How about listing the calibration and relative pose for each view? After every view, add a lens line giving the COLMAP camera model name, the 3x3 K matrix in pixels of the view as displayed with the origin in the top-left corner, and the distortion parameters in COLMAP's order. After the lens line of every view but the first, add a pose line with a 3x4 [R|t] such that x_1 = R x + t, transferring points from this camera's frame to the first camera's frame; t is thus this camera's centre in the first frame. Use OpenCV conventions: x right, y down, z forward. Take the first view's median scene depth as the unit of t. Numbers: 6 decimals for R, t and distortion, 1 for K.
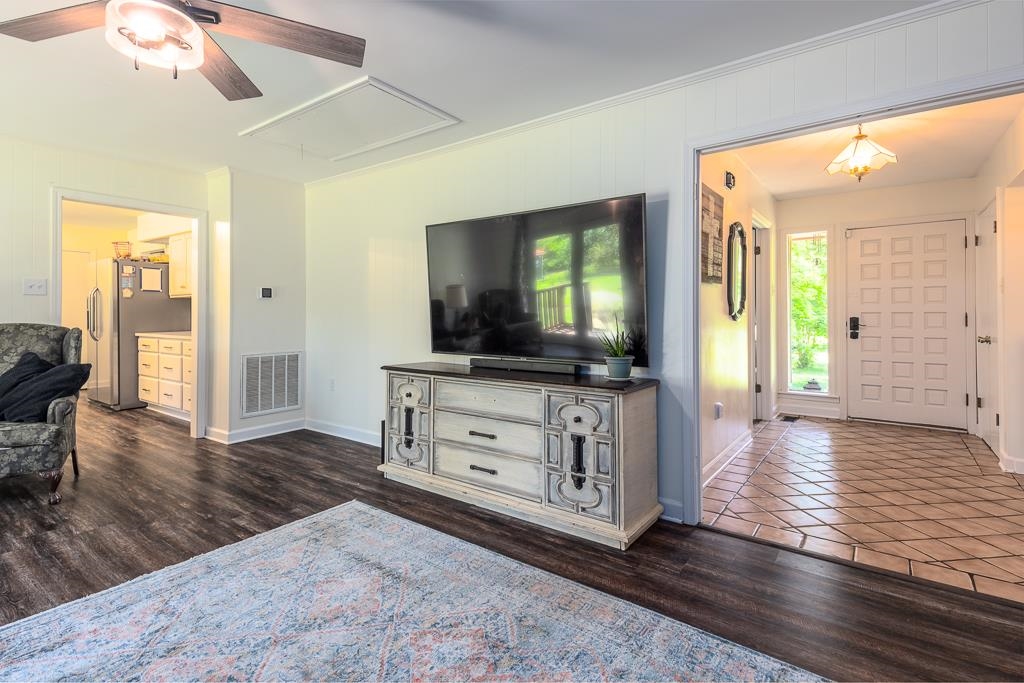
lens RADIAL K [[490.8, 0, 504.0], [0, 490.8, 318.7], [0, 0, 1]] dist [0.046359, -0.011765]
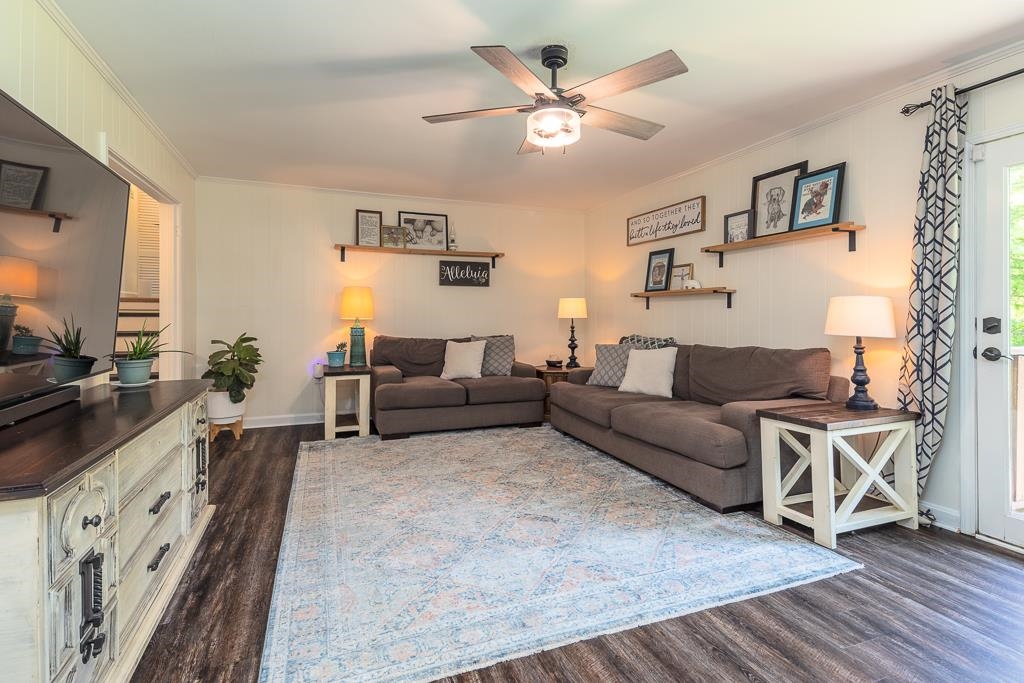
lens RADIAL K [[490.8, 0, 502.8], [0, 490.8, 313.2], [0, 0, 1]] dist [0.046359, -0.011765]
pose [[-0.846194, 0.000876, 0.532874, -0.830157], [0.002004, 0.999997, 0.001538, -0.009567], [-0.532871, 0.002369, -0.846193, 1.422711]]
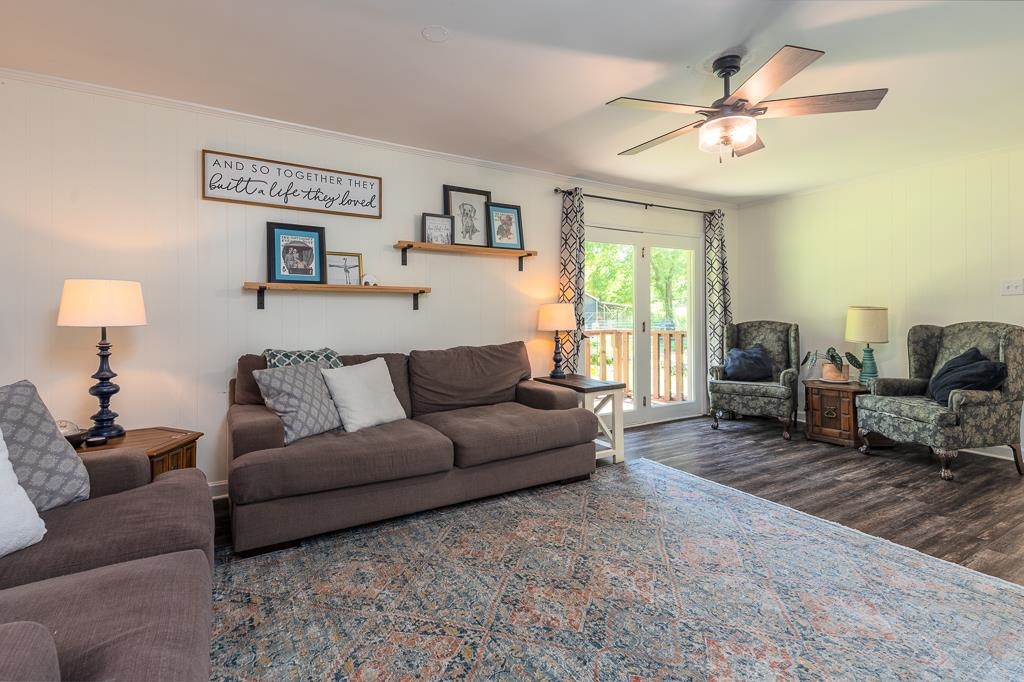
lens RADIAL K [[490.8, 0, 518.5], [0, 490.8, 310.4], [0, 0, 1]] dist [0.046359, -0.011765]
pose [[-0.360718, -0.009890, -0.932622, 0.595419], [-0.000289, 0.999945, -0.010493, -0.004623], [0.932675, -0.003516, -0.360701, 0.577308]]
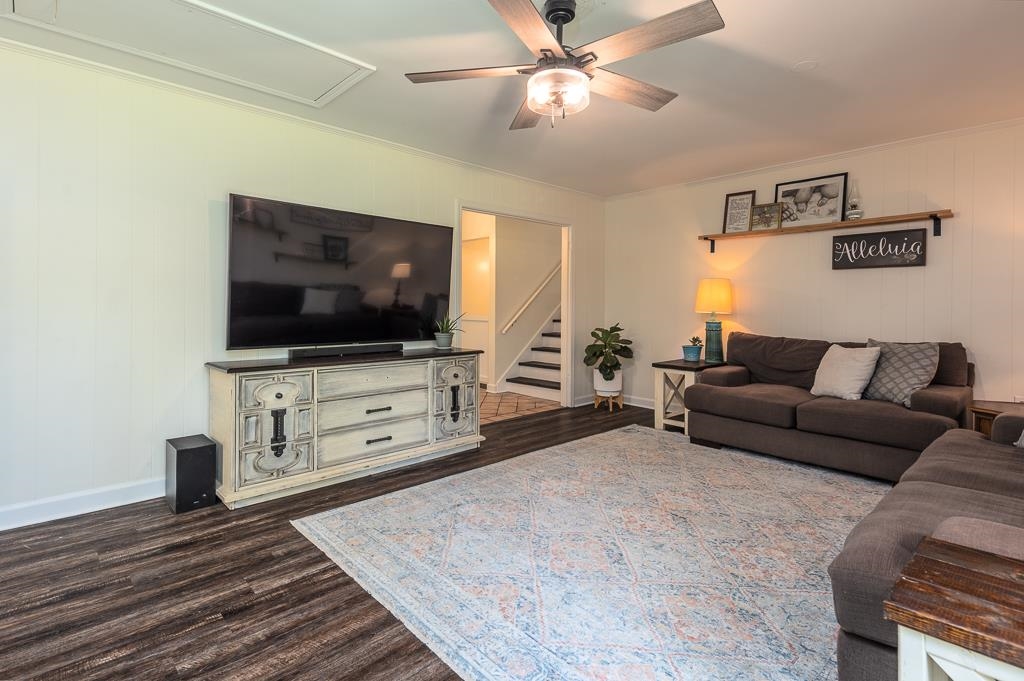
lens RADIAL K [[490.8, 0, 511.5], [0, 490.8, 306.5], [0, 0, 1]] dist [0.046359, -0.011765]
pose [[0.170123, 0.002781, 0.985419, -1.221162], [-0.001489, 0.999996, -0.002565, -0.002759], [-0.985422, -0.001031, 0.170126, 0.541581]]
